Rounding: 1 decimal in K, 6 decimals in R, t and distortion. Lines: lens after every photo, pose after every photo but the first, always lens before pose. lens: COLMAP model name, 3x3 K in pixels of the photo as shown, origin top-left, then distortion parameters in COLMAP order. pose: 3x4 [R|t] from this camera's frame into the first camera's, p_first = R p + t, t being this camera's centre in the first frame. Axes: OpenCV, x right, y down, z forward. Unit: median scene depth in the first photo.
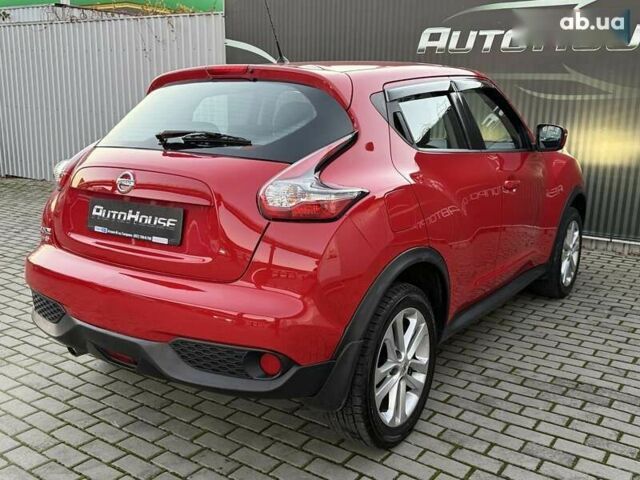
lens RADIAL K [[638.7, 0, 320.0], [0, 638.7, 243.6], [0, 0, 1]] dist [0.023527, 0.000000]
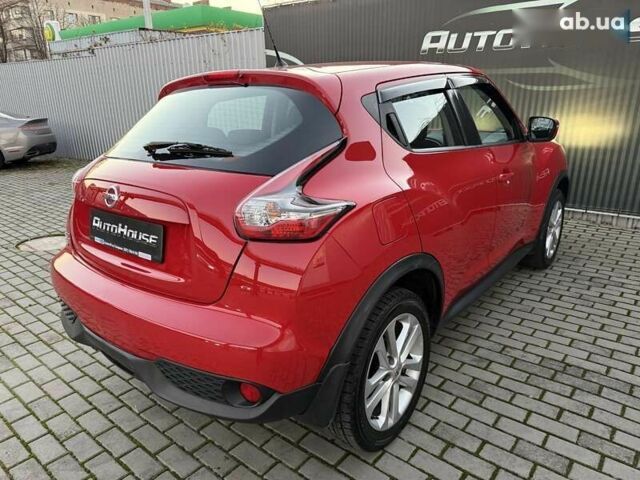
lens RADIAL K [[453.2, 0, 318.1], [0, 453.2, 243.8], [0, 0, 1]] dist [0.015906, -0.014045]
pose [[0.996778, -0.010158, -0.079562, 0.050118], [0.017682, 0.995373, 0.094446, -0.058699], [0.078234, -0.095548, 0.992346, 0.221388]]
